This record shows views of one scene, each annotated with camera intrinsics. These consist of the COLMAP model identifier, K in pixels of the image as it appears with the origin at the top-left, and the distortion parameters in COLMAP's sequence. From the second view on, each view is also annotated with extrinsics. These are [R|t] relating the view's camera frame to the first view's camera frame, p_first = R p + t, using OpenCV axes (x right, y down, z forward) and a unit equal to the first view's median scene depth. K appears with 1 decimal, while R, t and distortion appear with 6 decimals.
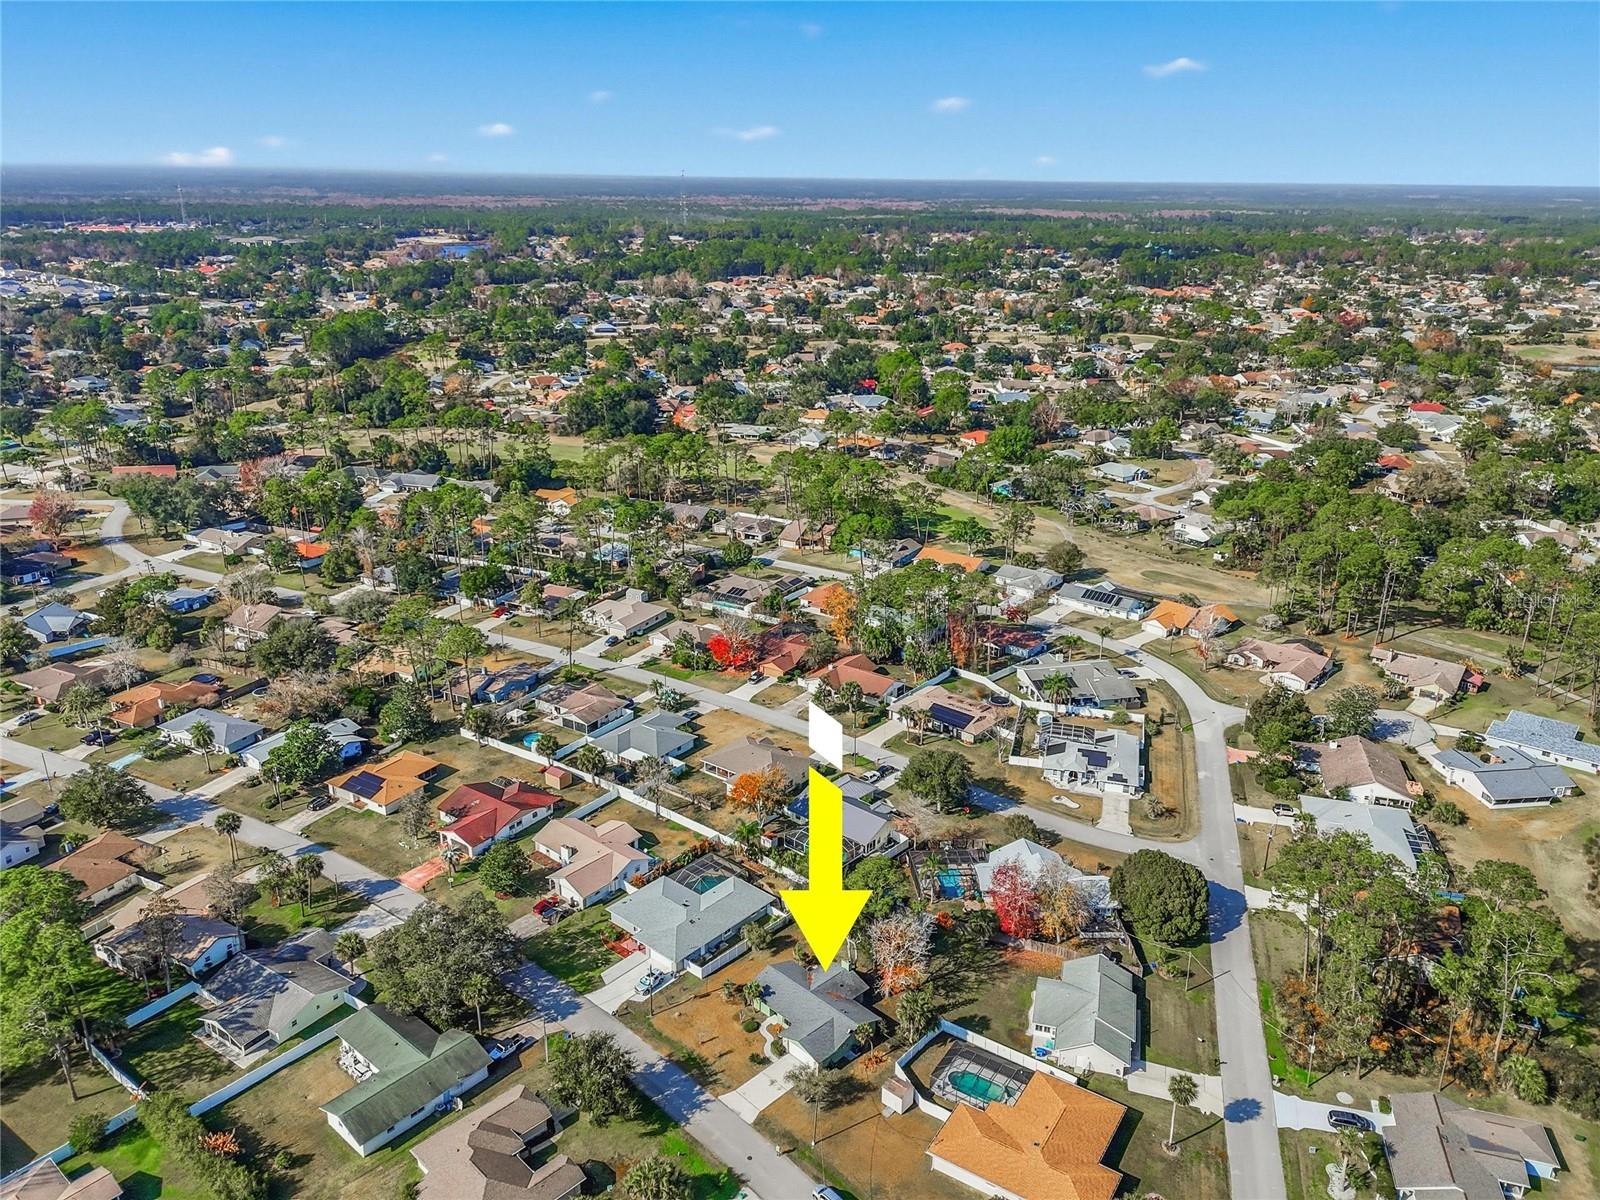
lens RADIAL K [[1170.5, 0, 800.0], [0, 1170.5, 600.0], [0, 0, 1]] dist [0.090572, -0.101646]
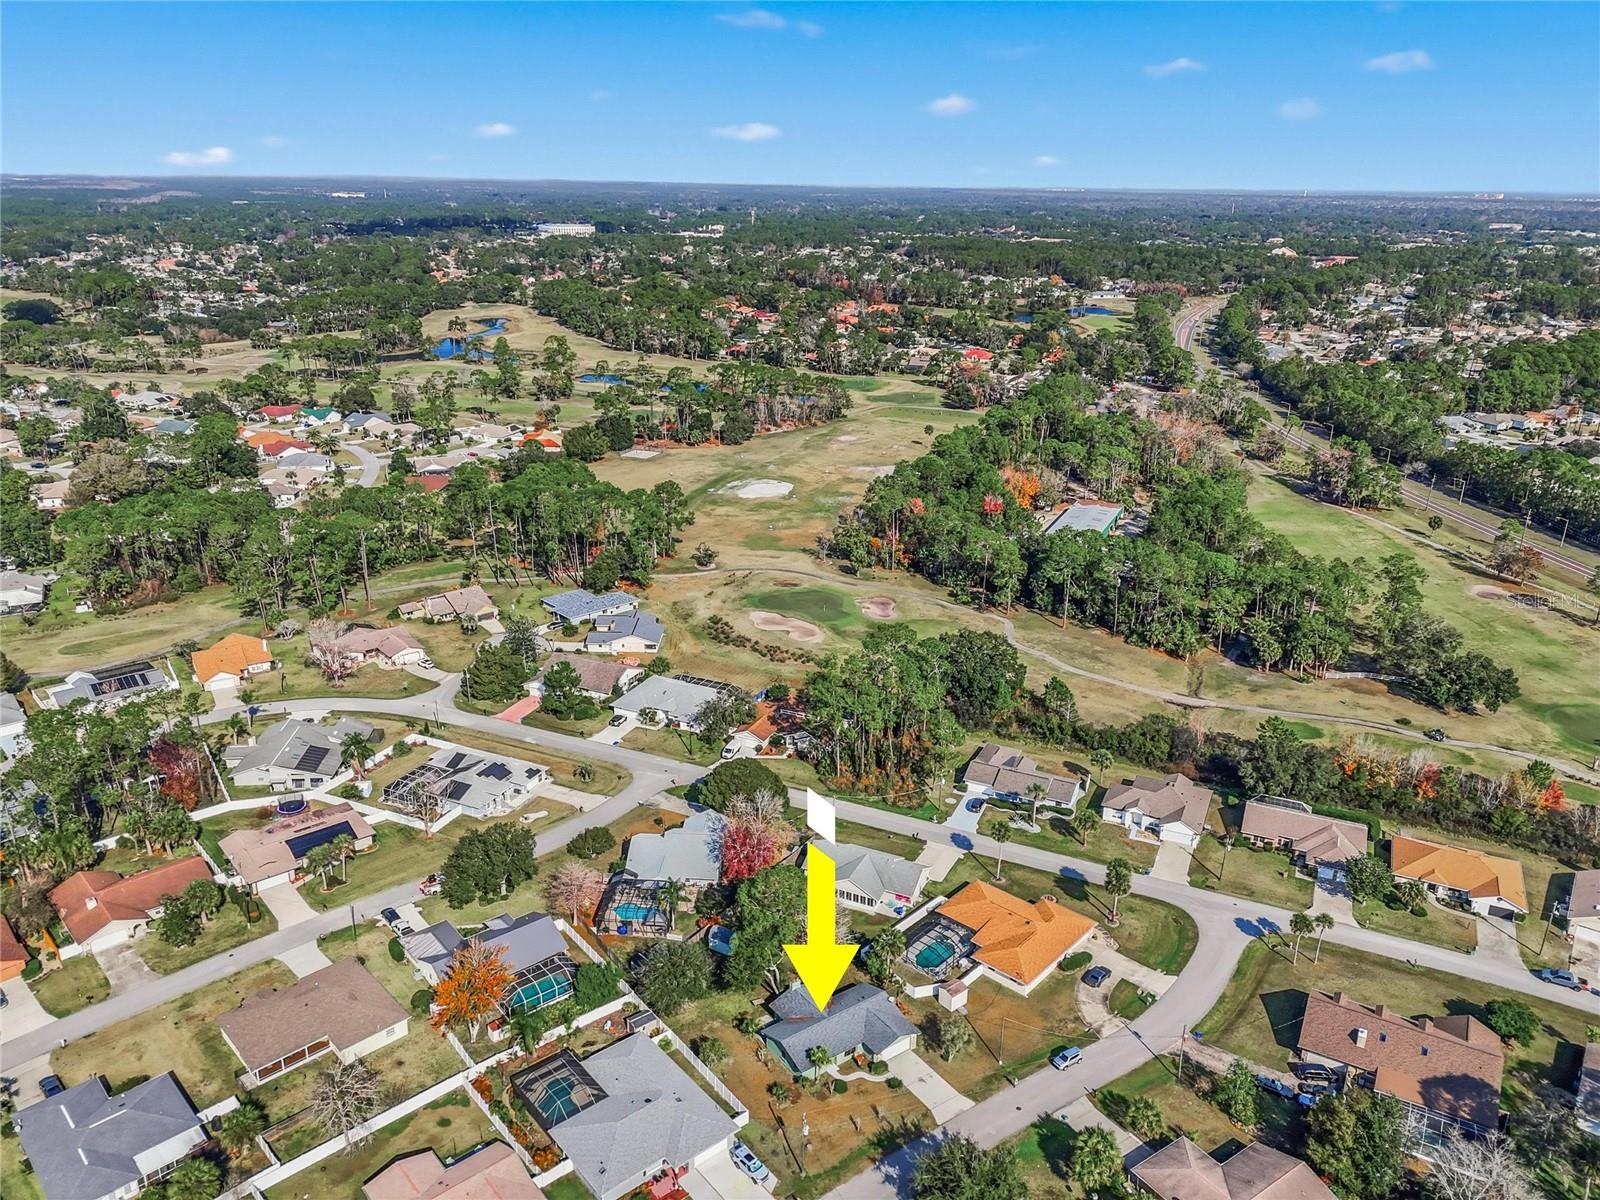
lens RADIAL K [[1170.5, 0, 800.0], [0, 1170.5, 600.0], [0, 0, 1]] dist [0.090572, -0.101646]
pose [[0.158960, -0.347046, 0.924279, -0.761501], [0.320742, 0.903554, 0.284102, -0.258519], [-0.933732, 0.251294, 0.254941, 0.674844]]
